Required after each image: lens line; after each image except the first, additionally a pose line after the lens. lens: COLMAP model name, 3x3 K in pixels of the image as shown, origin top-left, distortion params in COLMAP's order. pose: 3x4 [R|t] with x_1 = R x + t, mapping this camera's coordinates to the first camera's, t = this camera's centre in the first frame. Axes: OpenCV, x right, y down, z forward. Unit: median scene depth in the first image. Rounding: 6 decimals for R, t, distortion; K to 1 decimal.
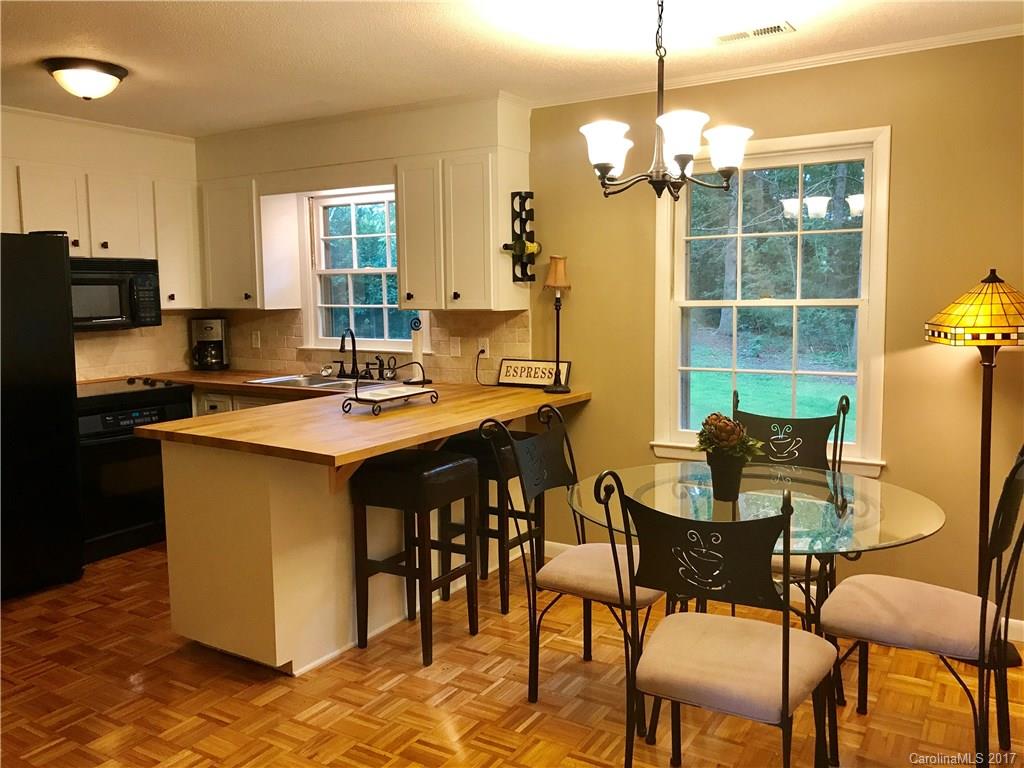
lens RADIAL K [[857.0, 0, 512.0], [0, 857.0, 384.0], [0, 0, 1]] dist [0.041166, -0.000097]
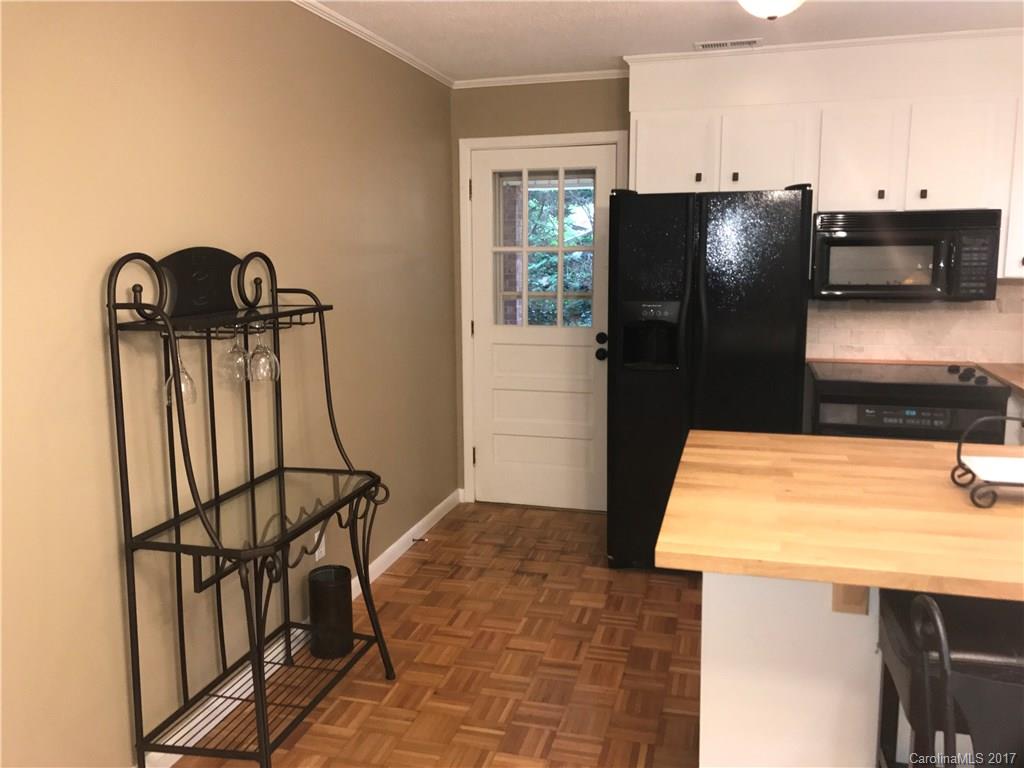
lens RADIAL K [[857.0, 0, 512.0], [0, 857.0, 384.0], [0, 0, 1]] dist [0.041166, -0.000097]
pose [[0.288745, 0.165303, -0.943028, 0.193255], [-0.100764, 0.984758, 0.141766, -0.065110], [0.952089, 0.054089, 0.301001, 0.421128]]
